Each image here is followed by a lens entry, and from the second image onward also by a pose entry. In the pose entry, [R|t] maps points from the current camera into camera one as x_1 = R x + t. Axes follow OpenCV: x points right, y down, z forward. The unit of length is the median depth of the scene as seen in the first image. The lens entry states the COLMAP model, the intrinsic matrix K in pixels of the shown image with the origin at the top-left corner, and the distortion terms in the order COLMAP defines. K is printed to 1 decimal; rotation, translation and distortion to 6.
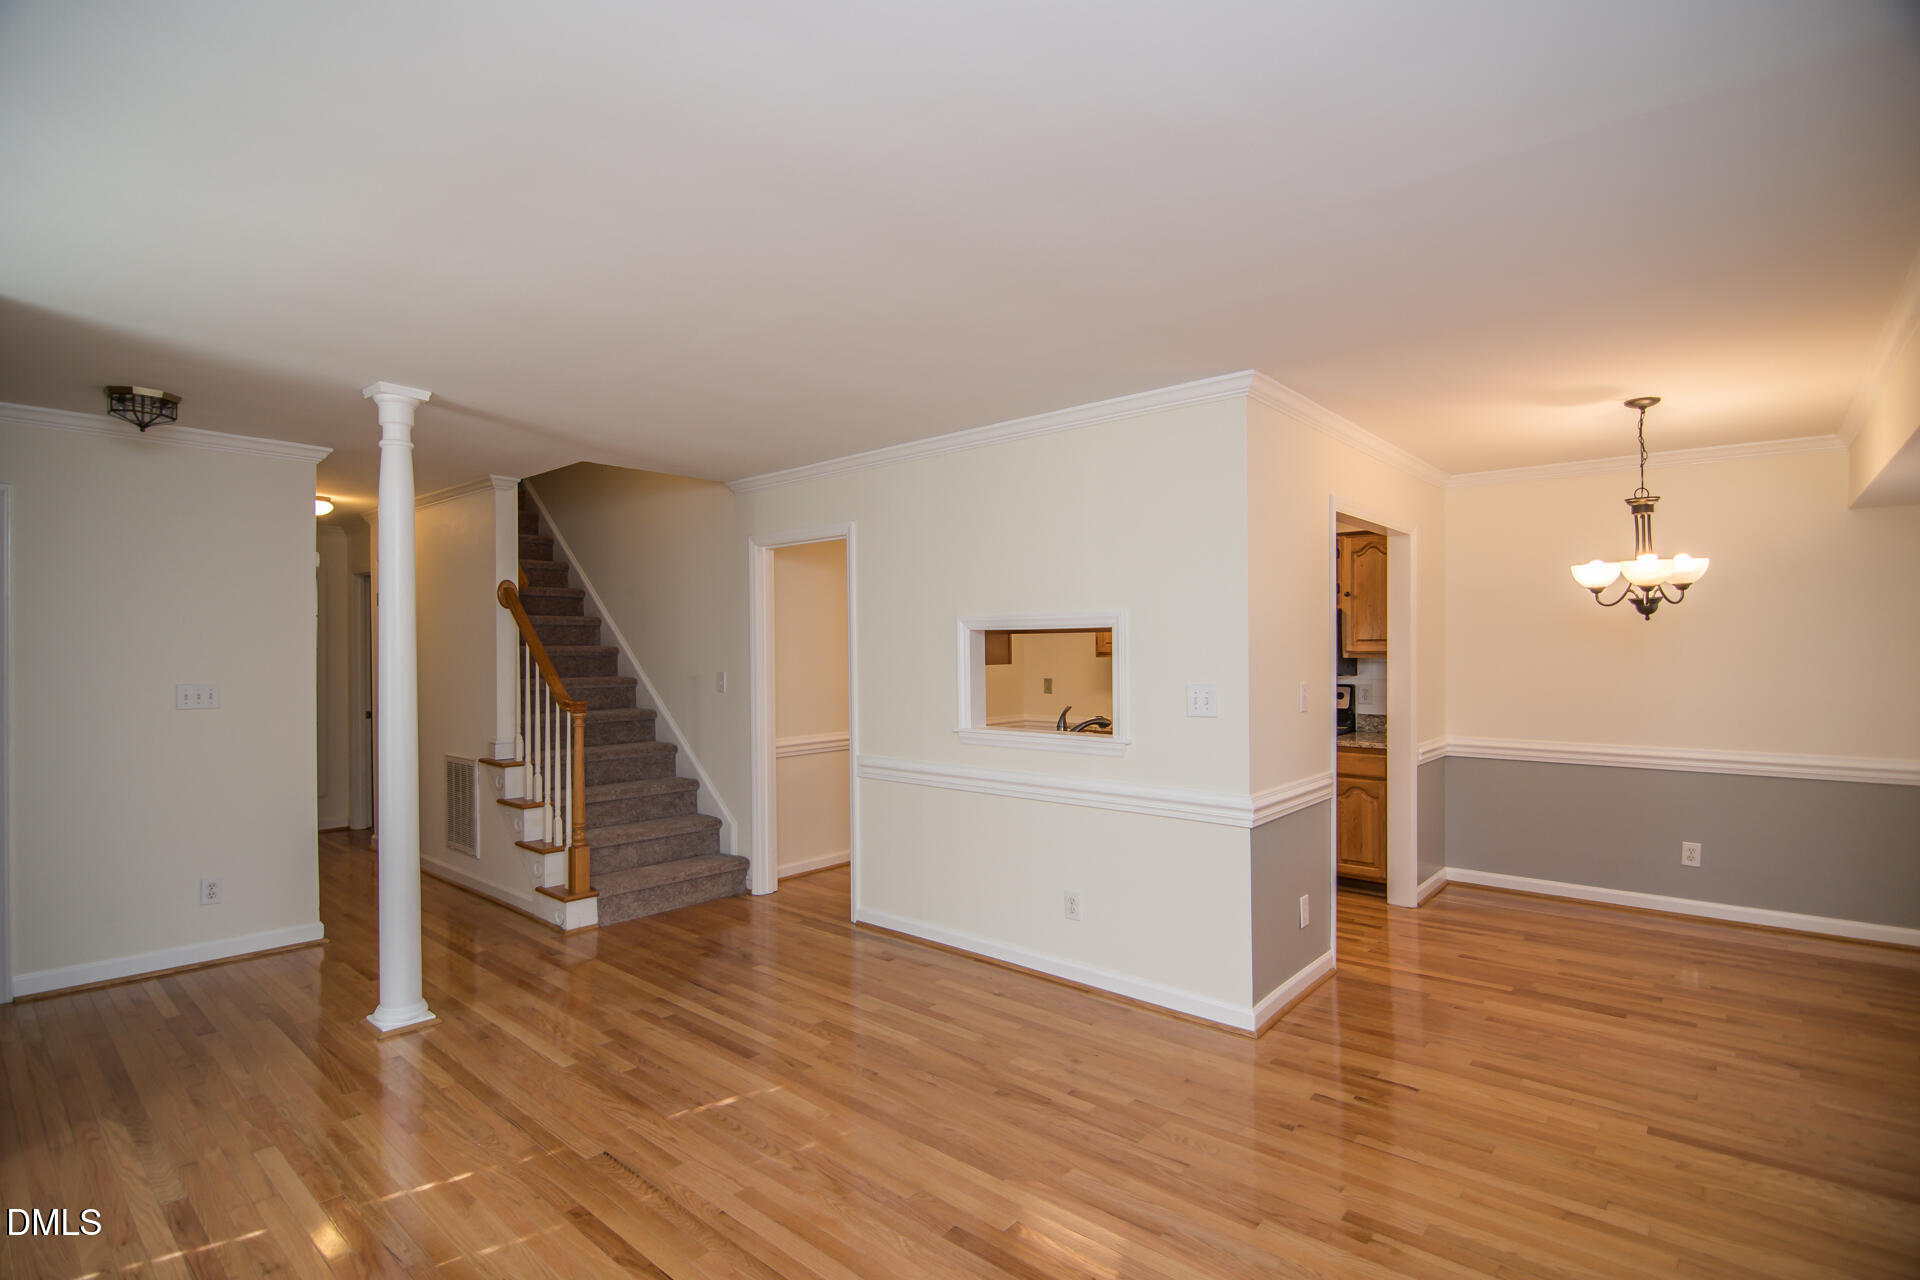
lens RADIAL K [[922.9, 0, 948.1], [0, 922.9, 648.2], [0, 0, 1]] dist [-0.012526, -0.000341]
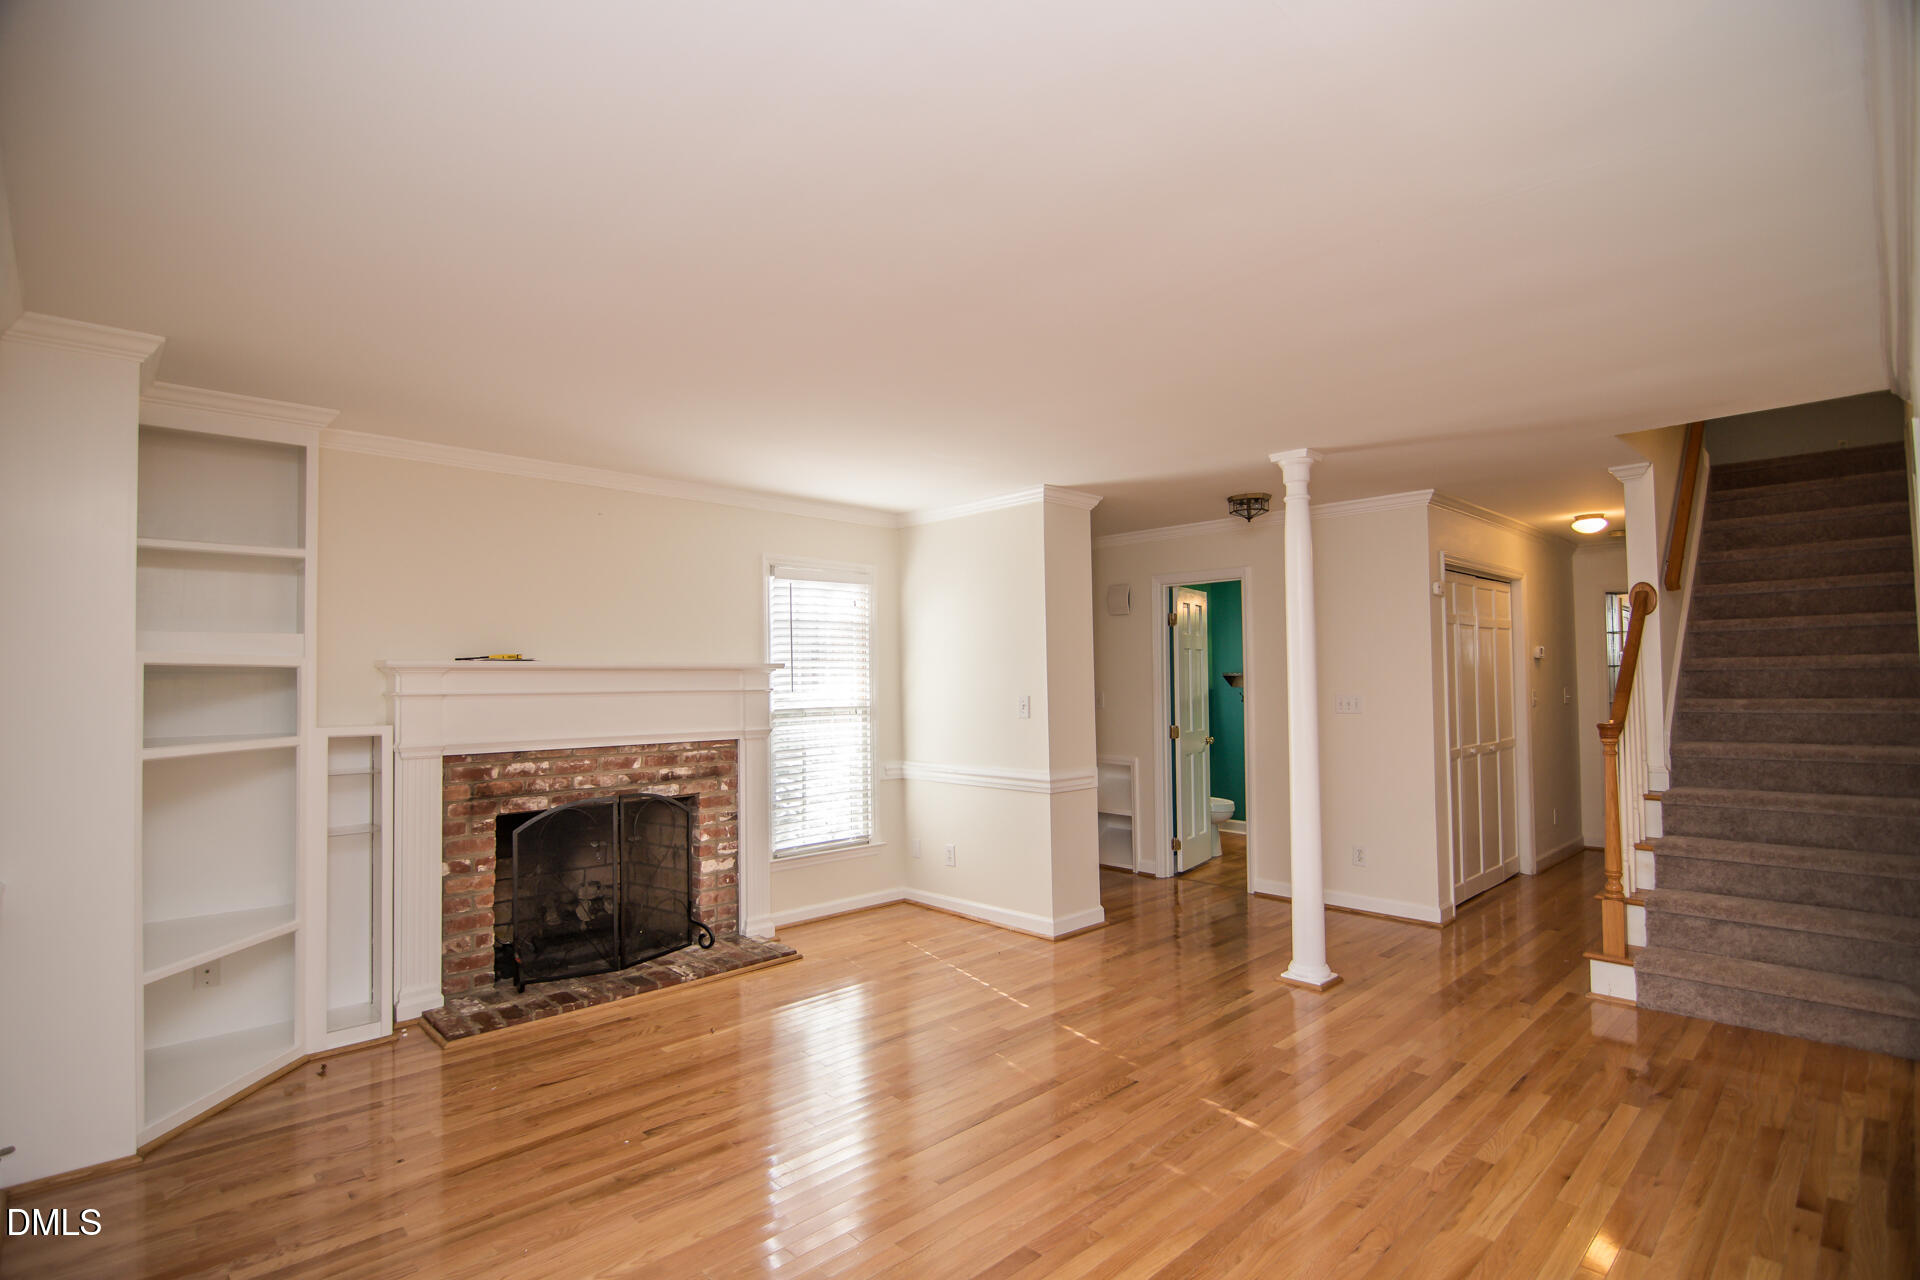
lens RADIAL K [[922.9, 0, 948.1], [0, 922.9, 648.2], [0, 0, 1]] dist [-0.012526, -0.000341]
pose [[-0.089402, -0.035582, -0.995360, 0.640998], [0.012772, 0.999239, -0.036868, 0.016715], [0.995914, -0.016009, -0.088880, 0.640396]]
